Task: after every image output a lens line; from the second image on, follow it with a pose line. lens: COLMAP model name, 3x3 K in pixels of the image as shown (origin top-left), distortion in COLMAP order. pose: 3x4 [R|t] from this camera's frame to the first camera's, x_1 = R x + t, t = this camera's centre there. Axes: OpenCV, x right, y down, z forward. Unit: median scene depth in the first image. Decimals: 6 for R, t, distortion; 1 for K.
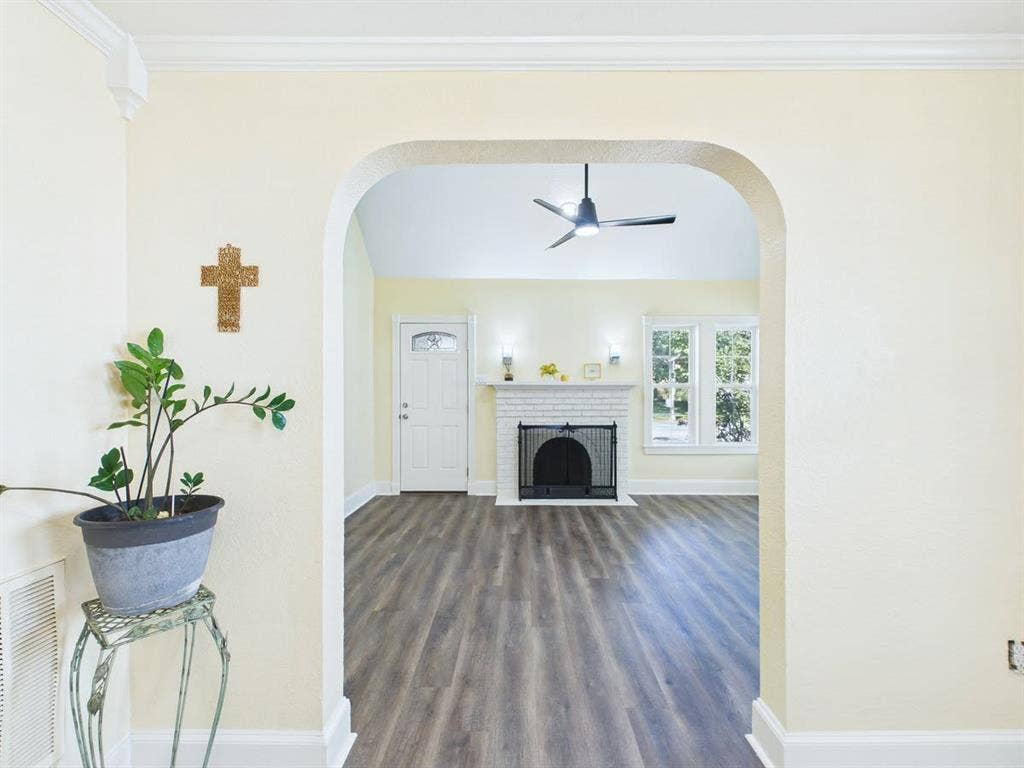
lens RADIAL K [[436.3, 0, 513.4], [0, 436.3, 388.3], [0, 0, 1]] dist [0.000824, 0.000265]
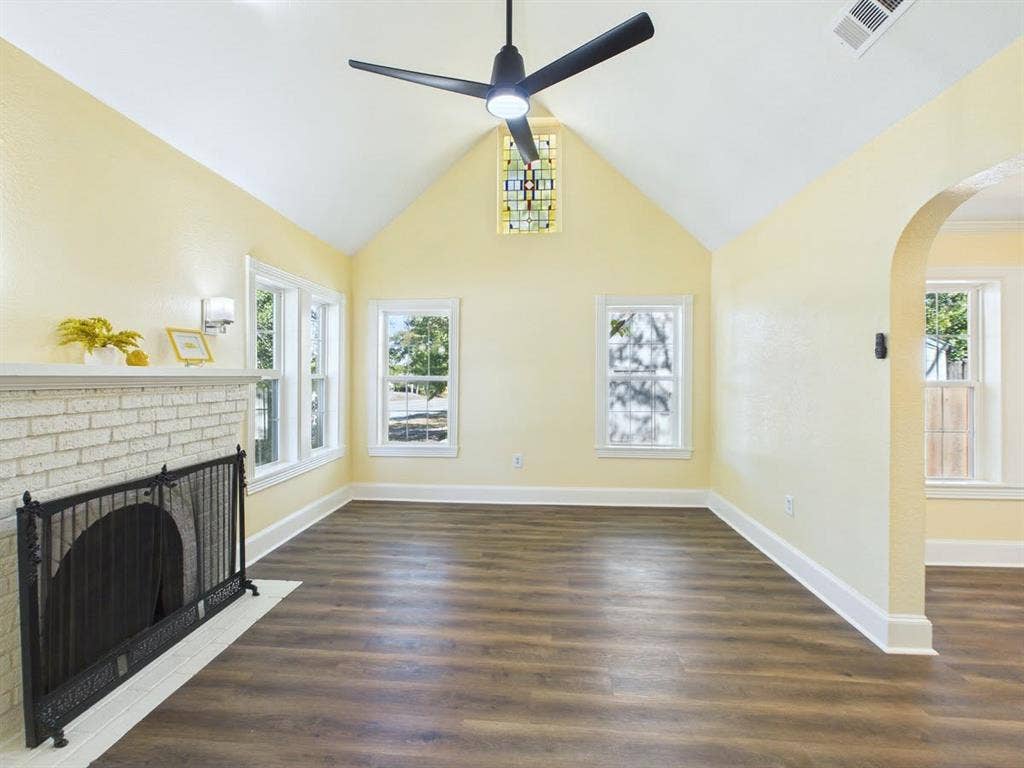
lens RADIAL K [[440.1, 0, 522.2], [0, 440.1, 374.3], [0, 0, 1]] dist [-0.000189, 0.000296]
pose [[0.065406, 0.000169, 0.997859, -0.280151], [-0.002361, 0.999997, -0.000014, -0.010267], [-0.997856, -0.002355, 0.065406, 0.658073]]
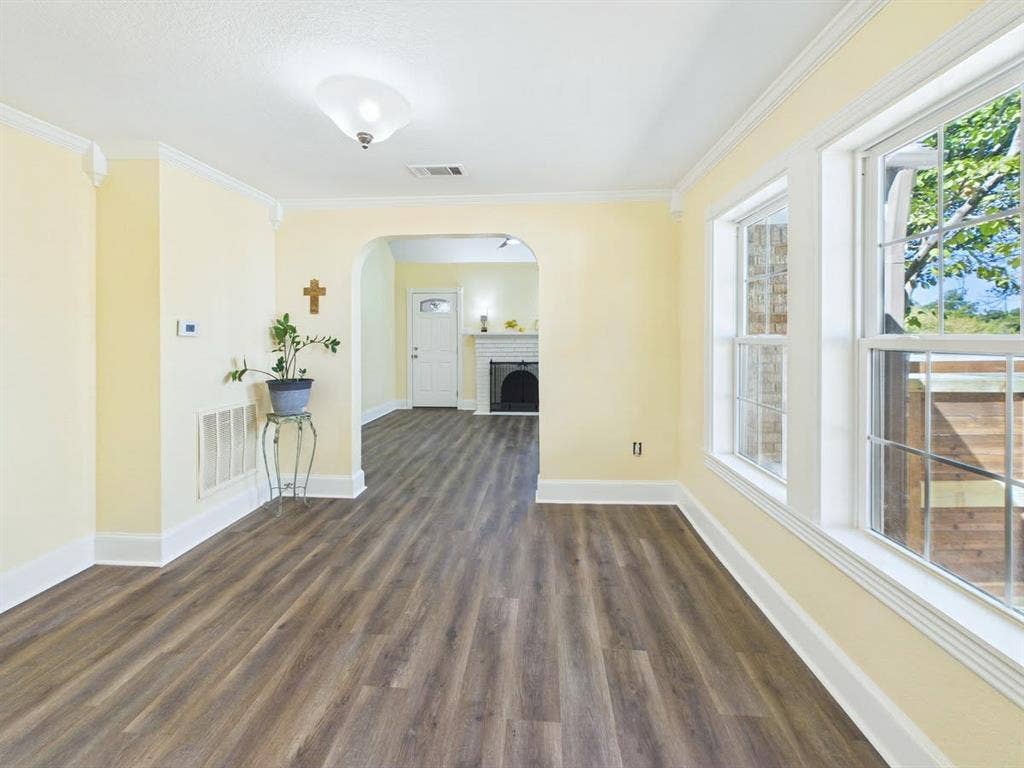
lens RADIAL K [[390.3, 0, 508.2], [0, 390.3, 338.1], [0, 0, 1]] dist [0.000230, 0.000033]
pose [[0.997489, -0.002856, -0.070761, 0.174912], [0.002964, 0.999995, 0.001429, 0.002089], [0.070757, -0.001636, 0.997492, -0.328954]]
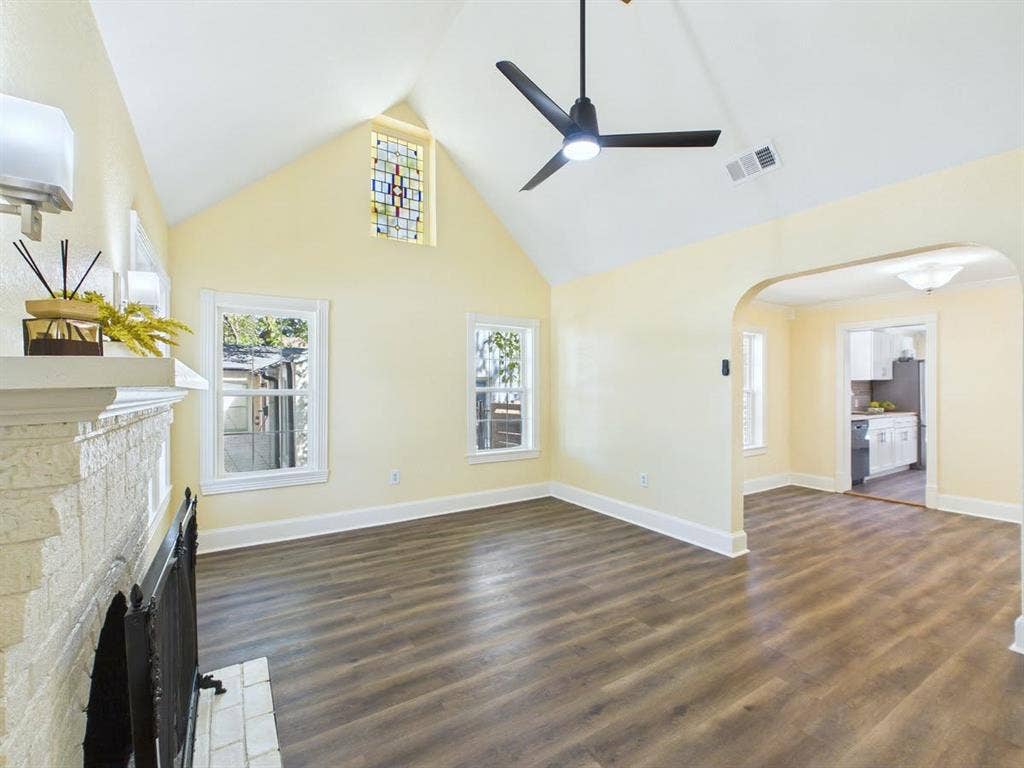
lens RADIAL K [[436.3, 0, 513.4], [0, 436.3, 388.3], [0, 0, 1]] dist [0.000824, 0.000265]
pose [[-0.526546, 0.000197, 0.850146, -0.230194], [0.002932, 0.999994, 0.001584, -0.008473], [-0.850141, 0.003327, -0.526544, 0.989764]]
